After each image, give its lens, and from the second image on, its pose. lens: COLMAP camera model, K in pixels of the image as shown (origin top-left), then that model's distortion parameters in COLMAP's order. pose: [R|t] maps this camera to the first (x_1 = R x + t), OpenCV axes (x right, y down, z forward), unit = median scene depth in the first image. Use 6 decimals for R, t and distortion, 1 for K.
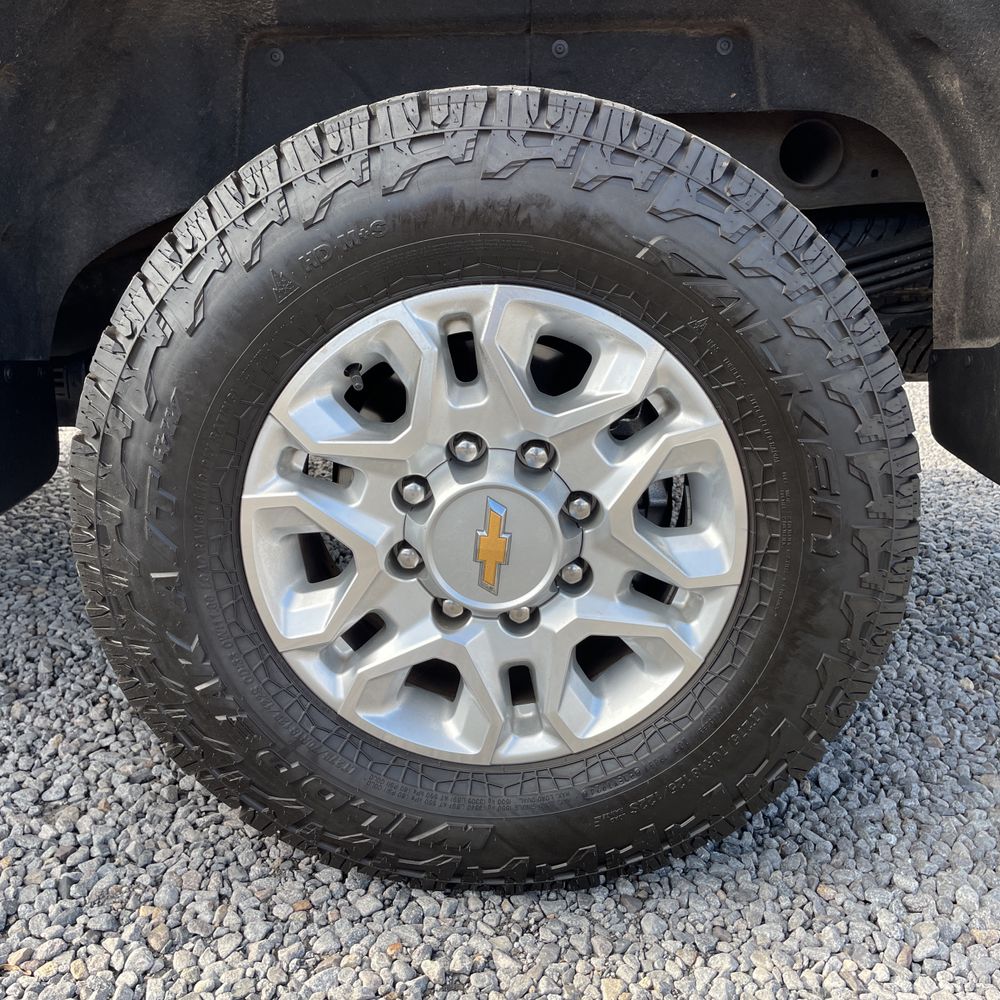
lens RADIAL K [[991.3, 0, 500.0], [0, 991.3, 500.0], [0, 0, 1]] dist [0.047295, -0.078917]
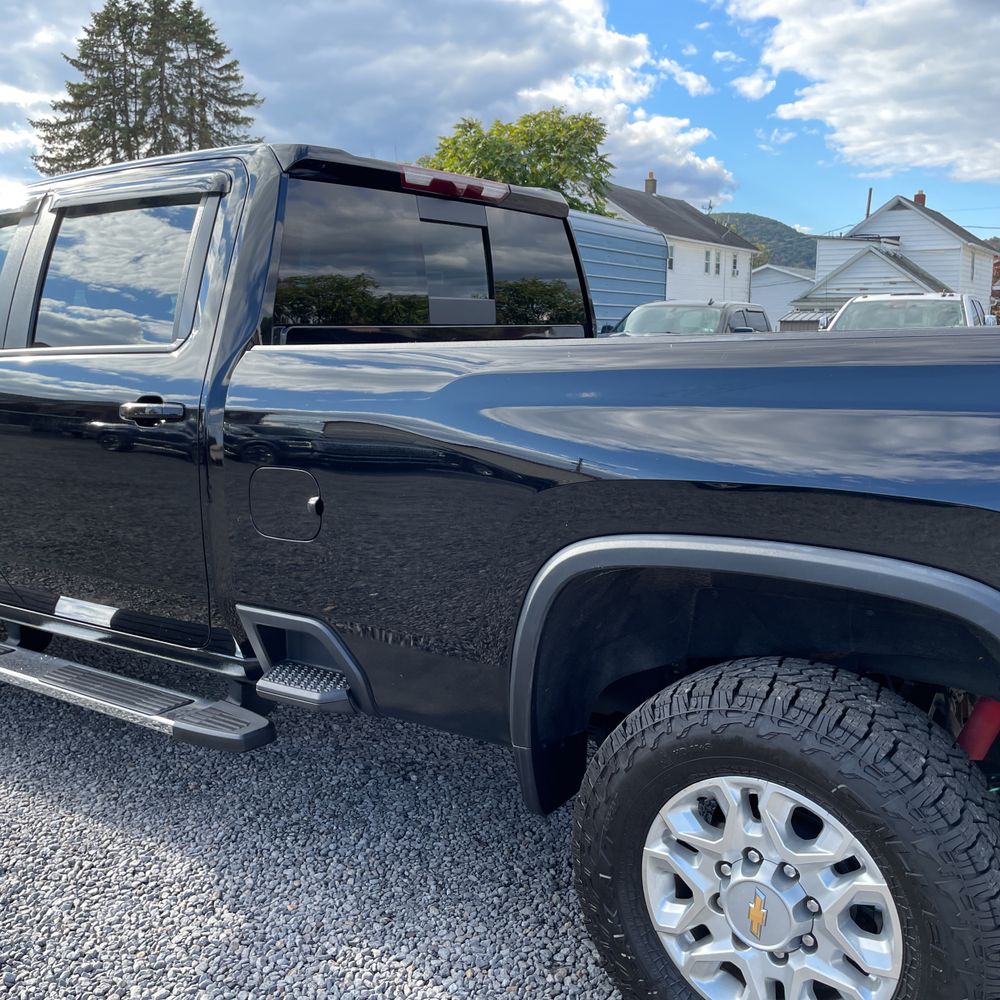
lens RADIAL K [[991.3, 0, 500.0], [0, 991.3, 500.0], [0, 0, 1]] dist [0.047295, -0.078917]
pose [[0.811336, 0.074852, -0.579768, 0.610614], [-0.150626, 0.985049, -0.083612, -0.475774], [0.564841, 0.155166, 0.810480, -0.900176]]
